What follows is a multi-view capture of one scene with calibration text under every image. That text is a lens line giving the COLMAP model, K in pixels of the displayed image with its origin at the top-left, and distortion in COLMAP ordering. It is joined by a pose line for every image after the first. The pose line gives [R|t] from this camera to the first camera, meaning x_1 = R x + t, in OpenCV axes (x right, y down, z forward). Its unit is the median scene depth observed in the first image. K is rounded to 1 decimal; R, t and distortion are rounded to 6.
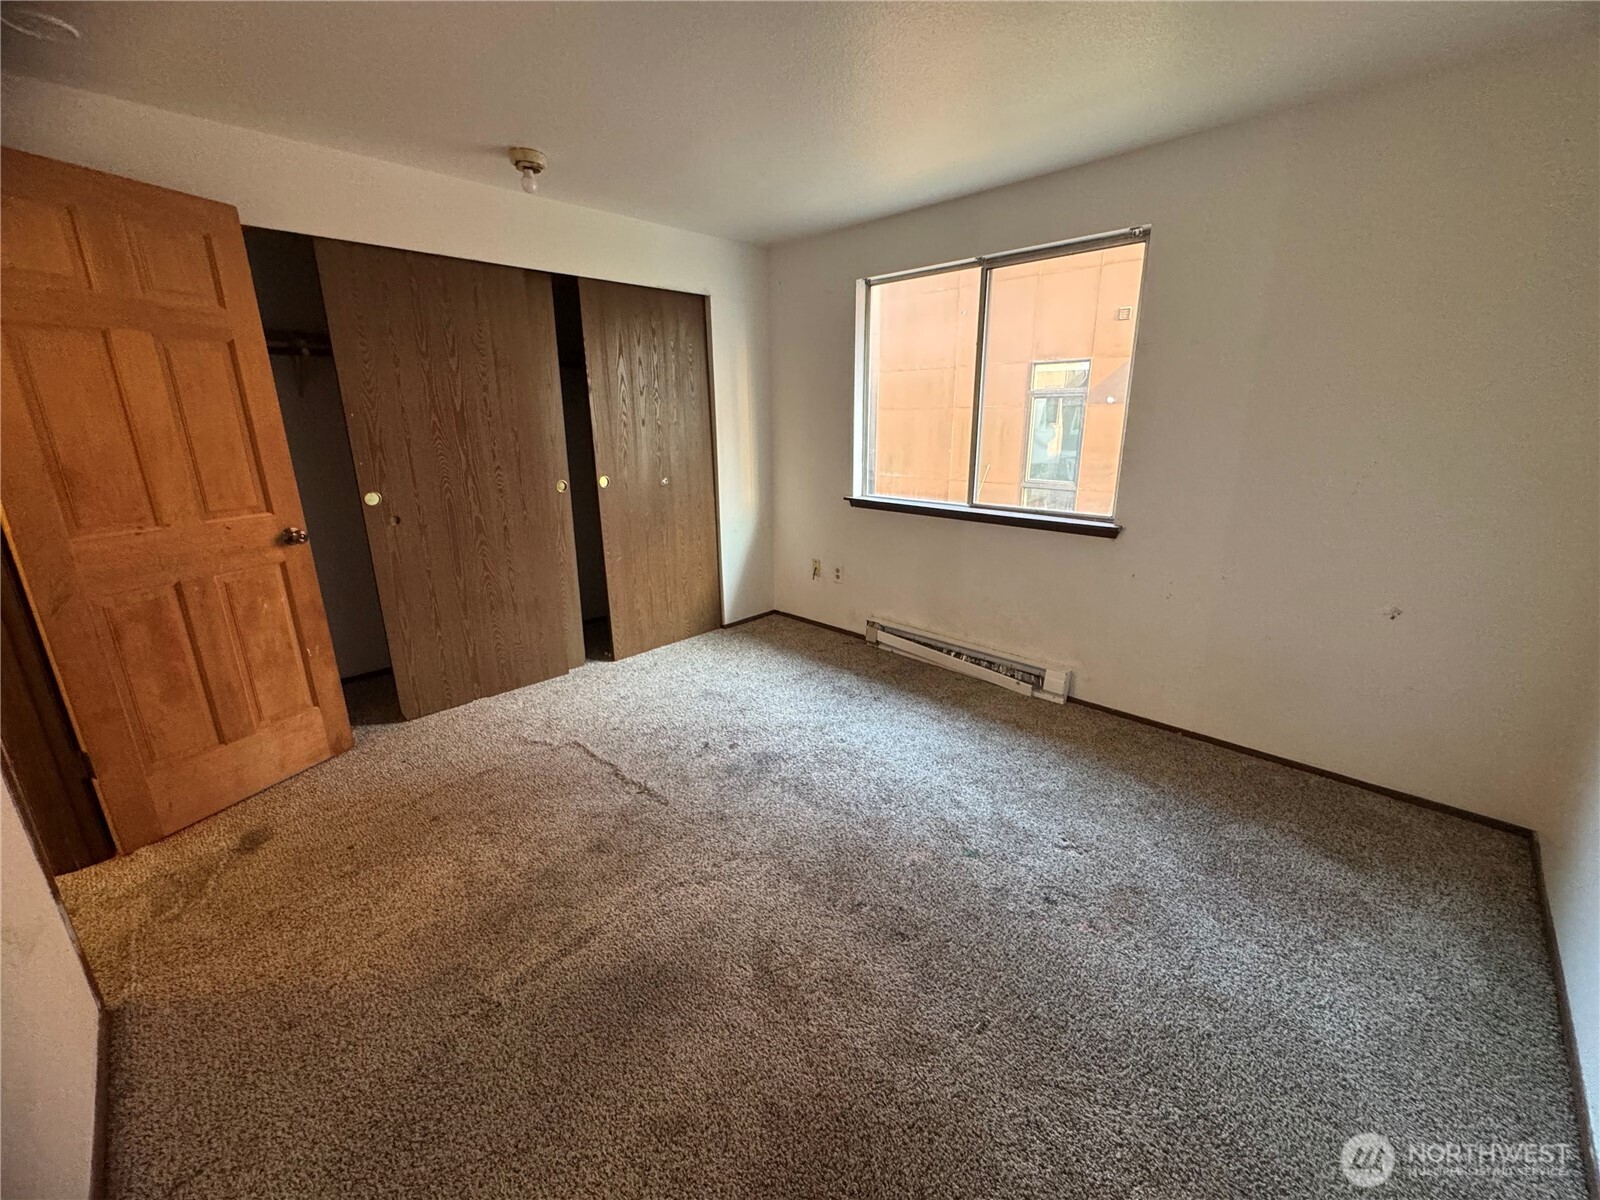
lens RADIAL K [[643.8, 0, 796.4], [0, 643.8, 597.7], [0, 0, 1]] dist [-0.003608, -0.000011]
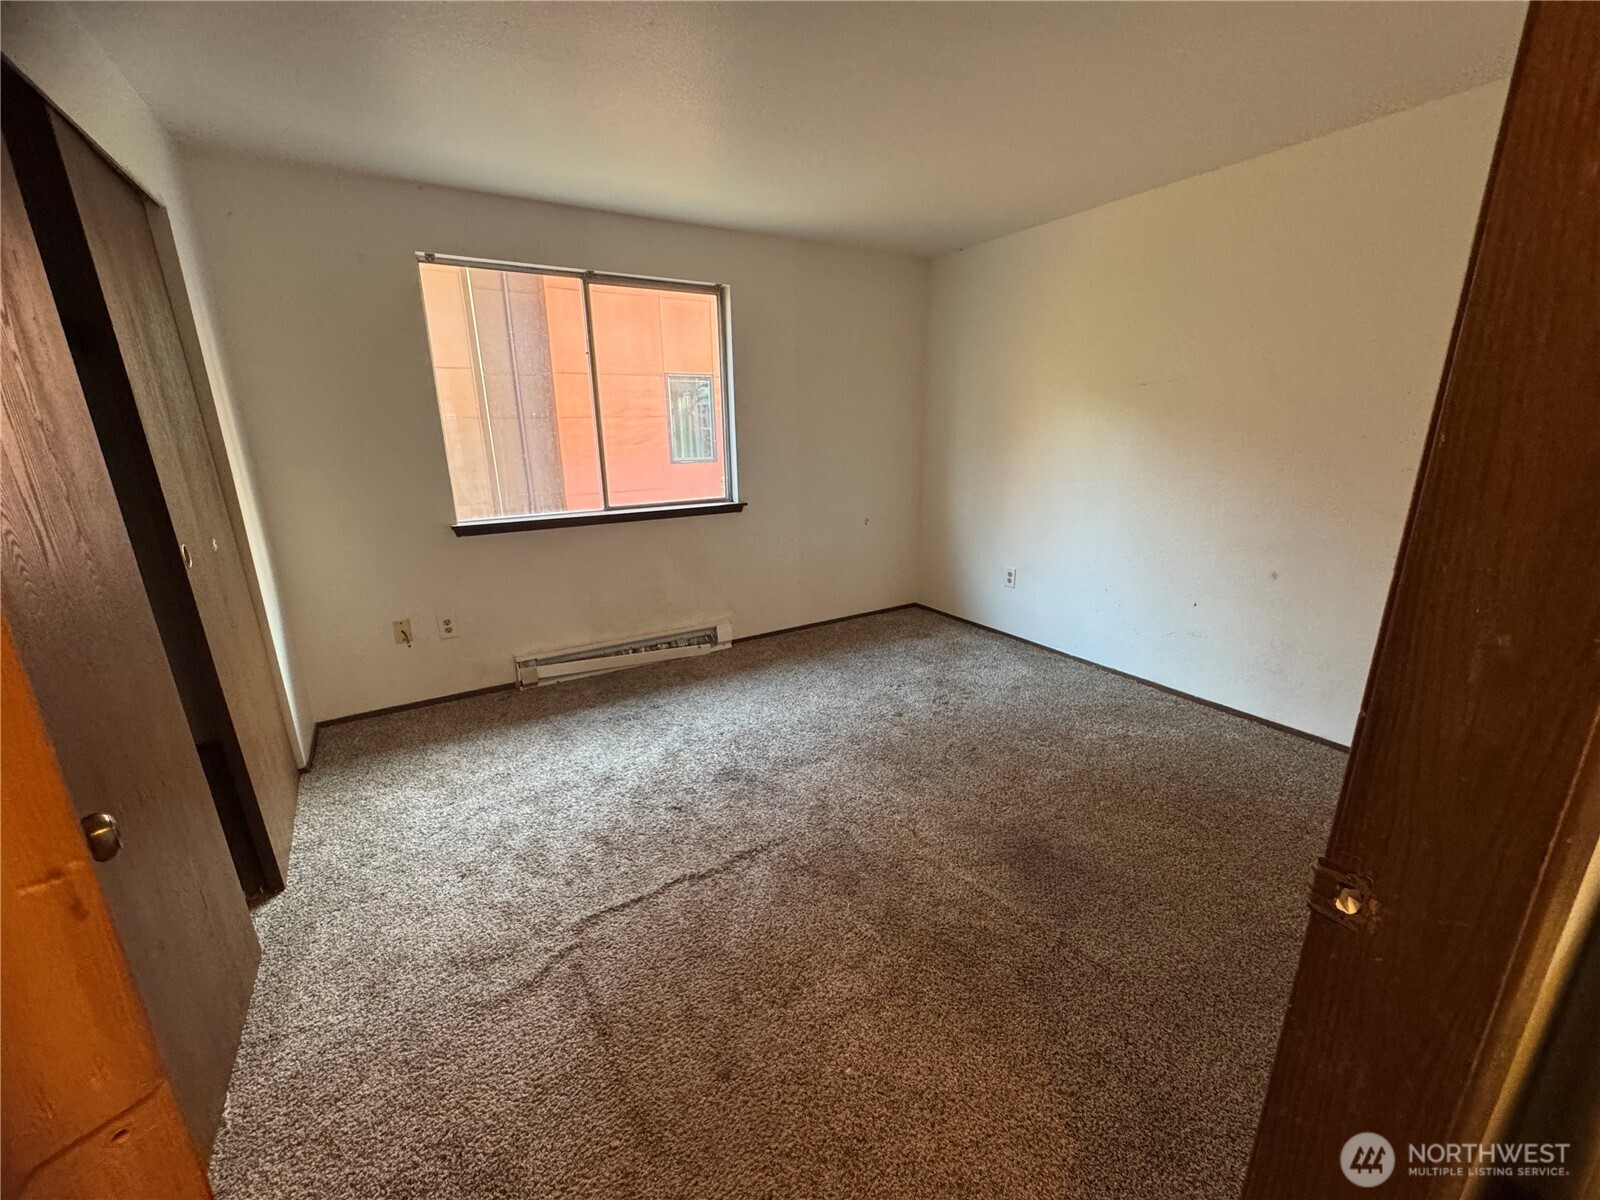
lens RADIAL K [[643.8, 0, 803.8], [0, 643.8, 596.5], [0, 0, 1]] dist [-0.003608, -0.000011]
pose [[0.234133, -0.251161, 0.939202, -0.699358], [0.276666, 0.943323, 0.183293, -0.118824], [-0.932007, 0.216931, 0.290351, 0.459743]]
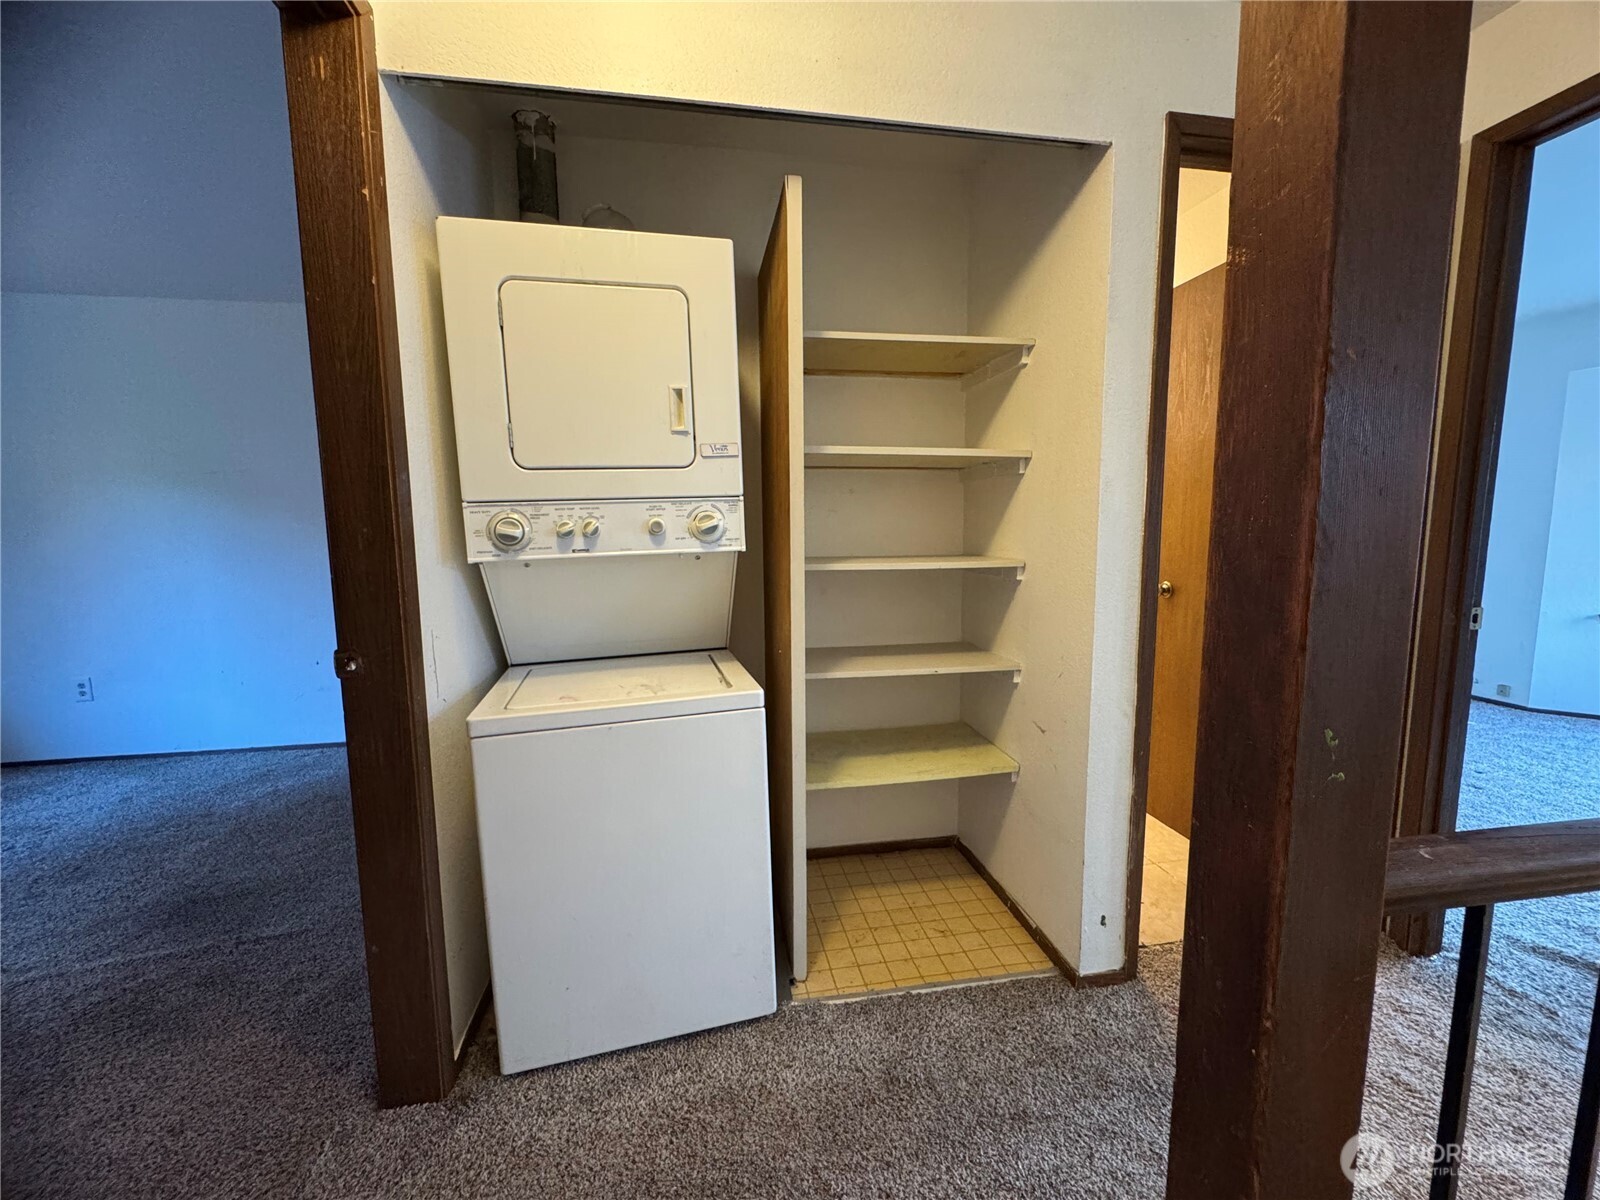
lens RADIAL K [[643.8, 0, 808.8], [0, 643.8, 600.9], [0, 0, 1]] dist [-0.003608, -0.000011]
pose [[-0.814863, -0.044618, 0.577934, -0.959379], [0.180319, 0.928052, 0.325890, -0.079337], [-0.550893, 0.369768, -0.748190, 0.511967]]
